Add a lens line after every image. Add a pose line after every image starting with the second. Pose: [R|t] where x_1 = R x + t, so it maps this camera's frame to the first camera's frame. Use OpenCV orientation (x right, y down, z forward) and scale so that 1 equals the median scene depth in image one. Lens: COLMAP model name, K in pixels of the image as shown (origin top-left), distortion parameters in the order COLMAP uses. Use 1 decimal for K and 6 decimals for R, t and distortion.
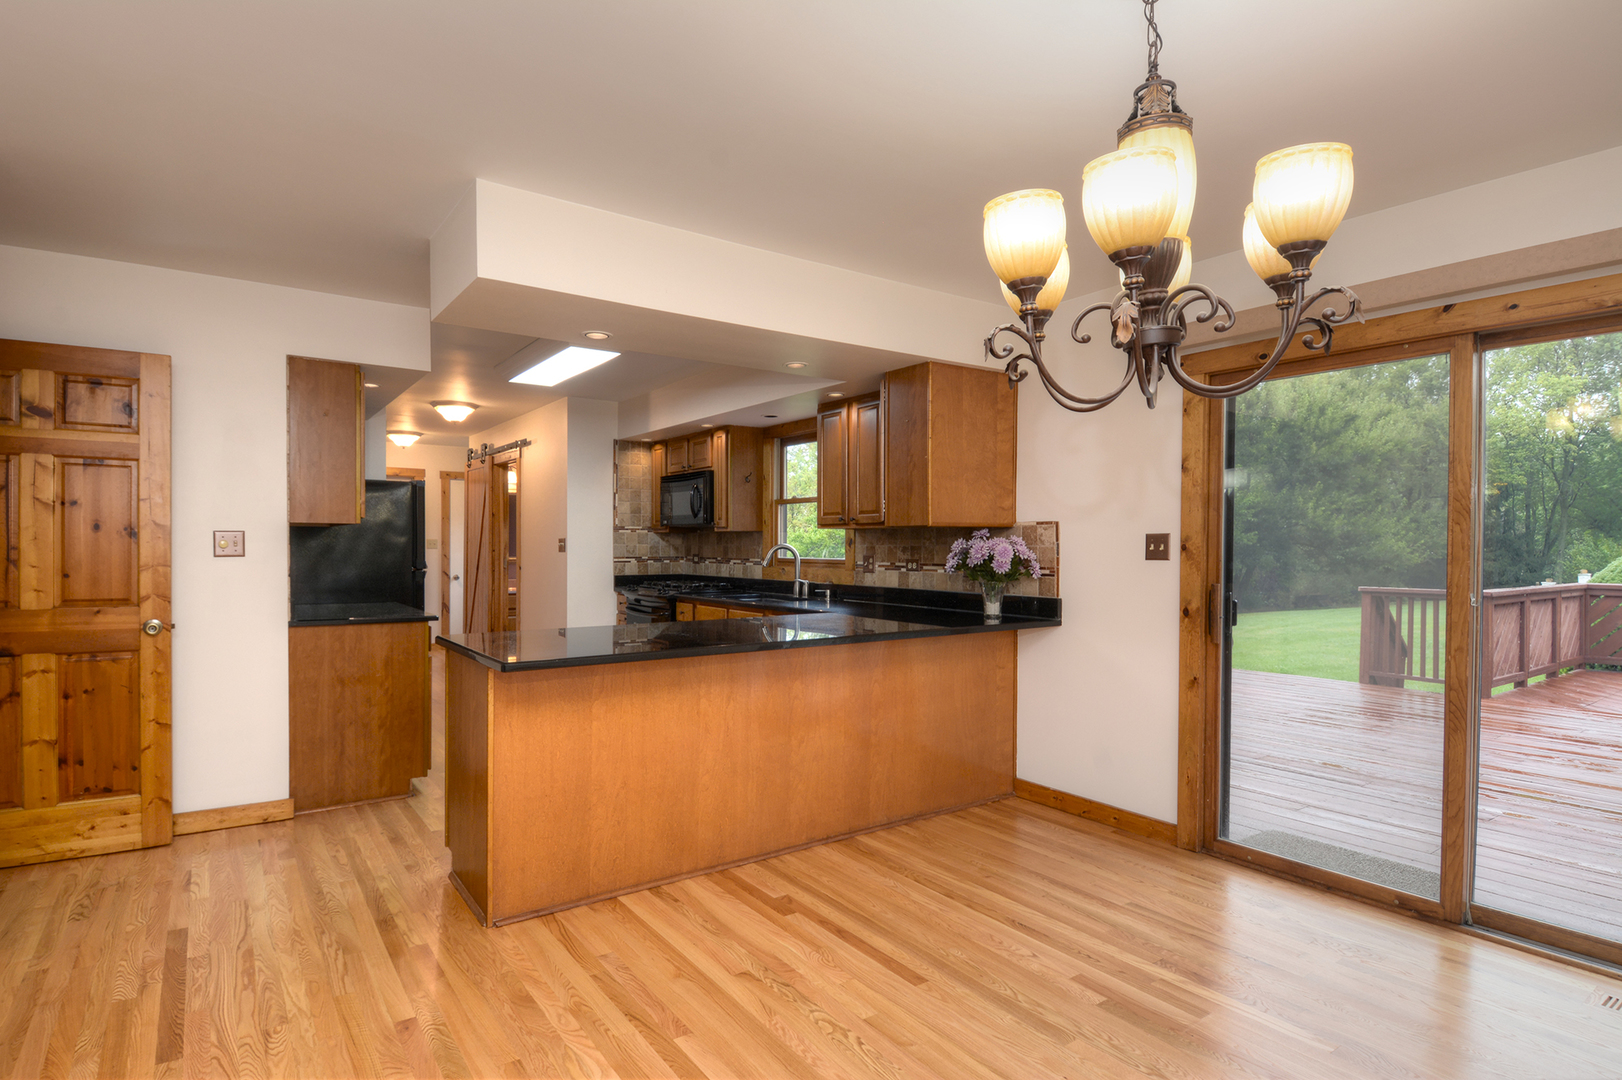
lens RADIAL K [[838.1, 0, 795.4], [0, 838.1, 557.0], [0, 0, 1]] dist [0.051010, -0.053335]
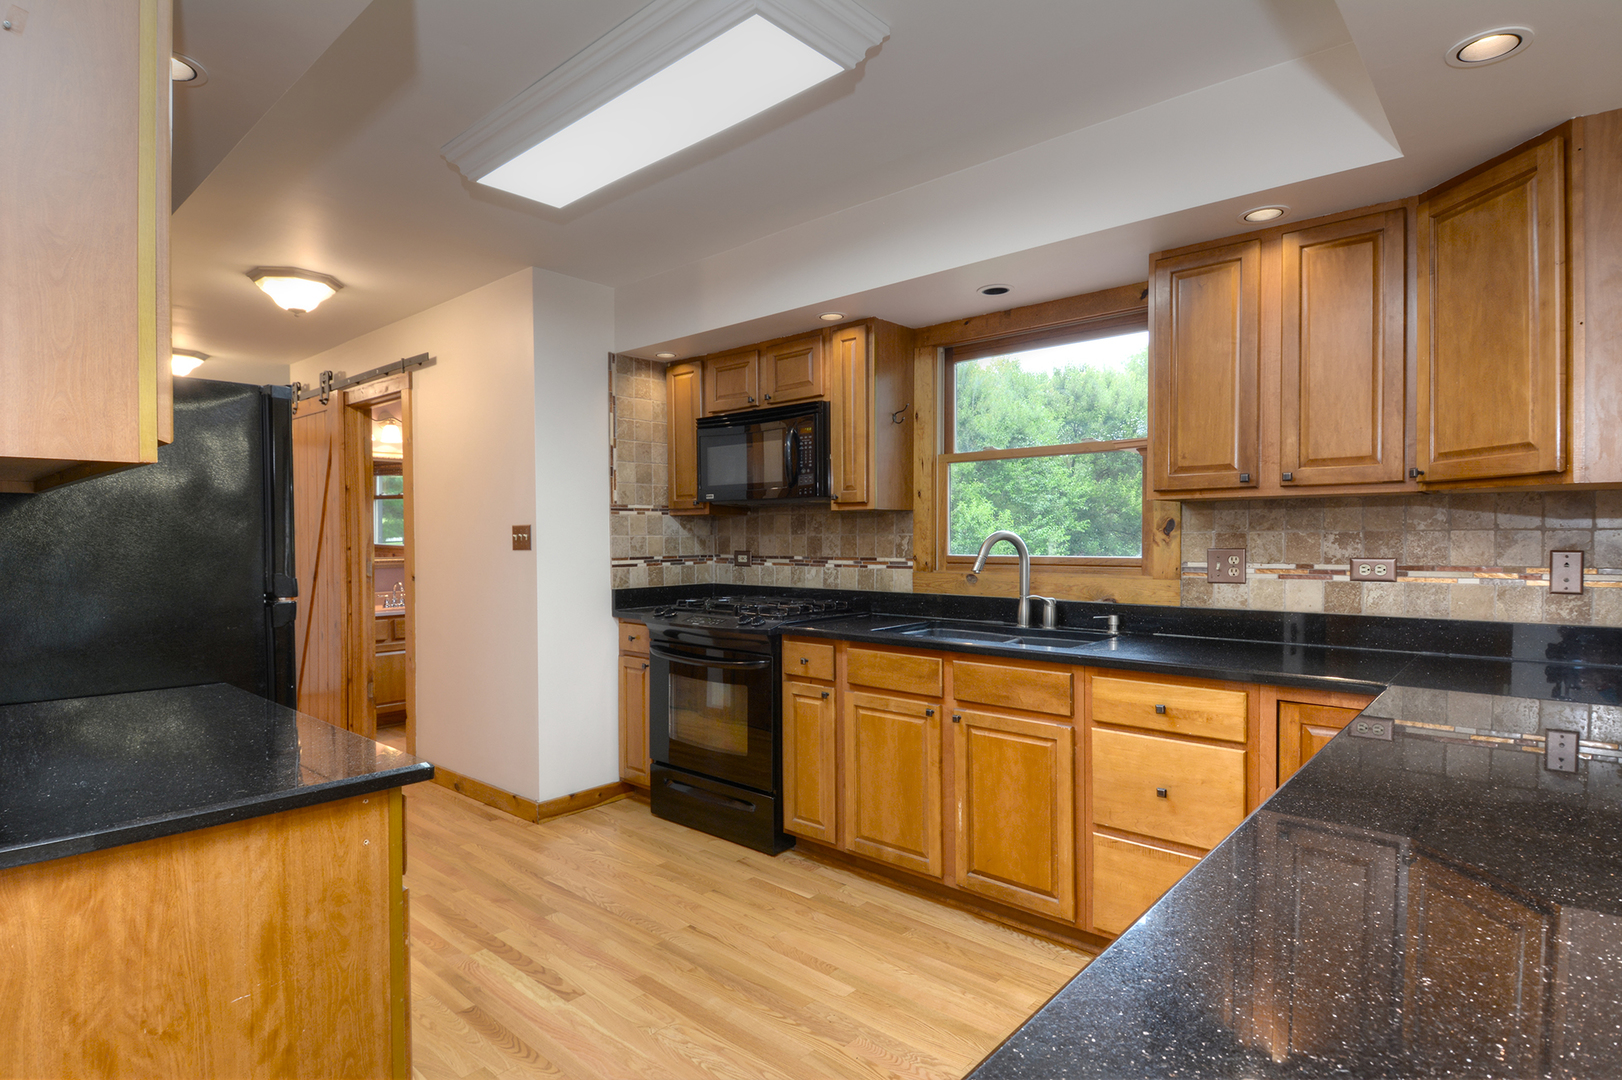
lens RADIAL K [[838.1, 0, 795.4], [0, 838.1, 557.0], [0, 0, 1]] dist [0.051010, -0.053335]
pose [[0.973915, -0.015407, 0.226388, -0.249433], [0.012908, 0.999838, 0.012517, -0.006728], [-0.226544, -0.009269, 0.973957, 0.456473]]
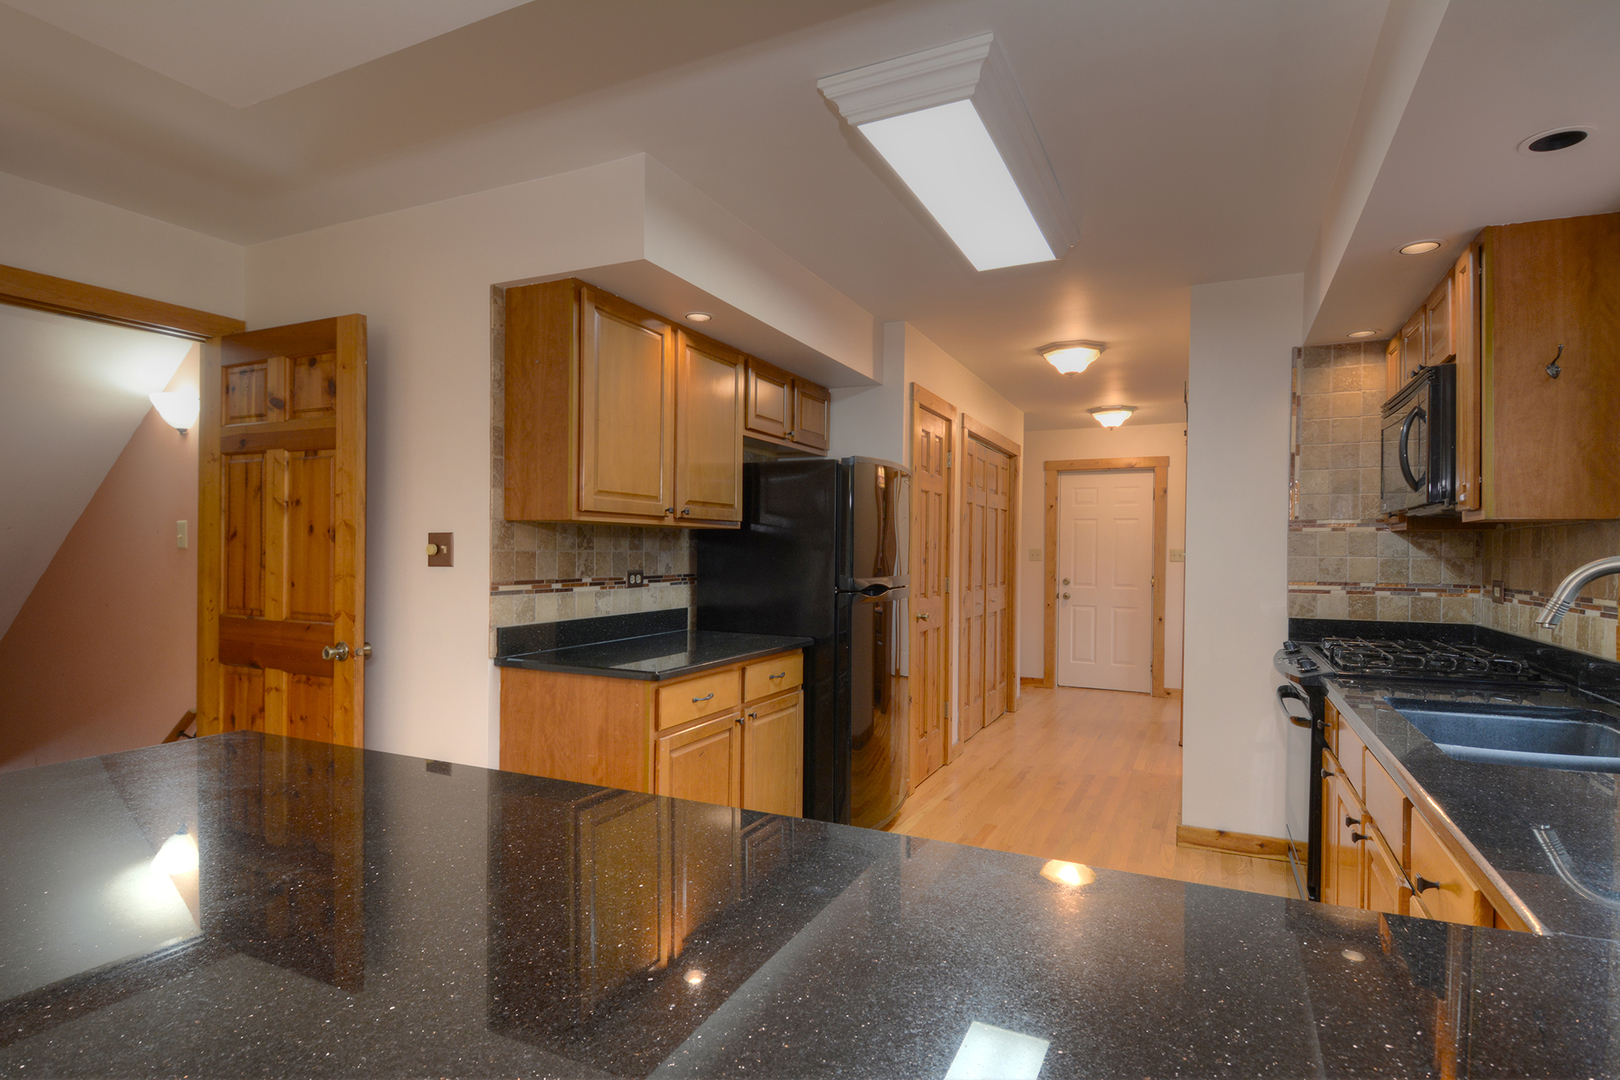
lens RADIAL K [[837.0, 0, 794.4], [0, 837.0, 557.0], [0, 0, 1]] dist [0.051010, -0.053335]
pose [[0.489457, 0.005952, -0.872007, 0.090795], [-0.019986, 0.999791, -0.004394, -0.007177], [0.871799, 0.019579, 0.489473, 0.548883]]
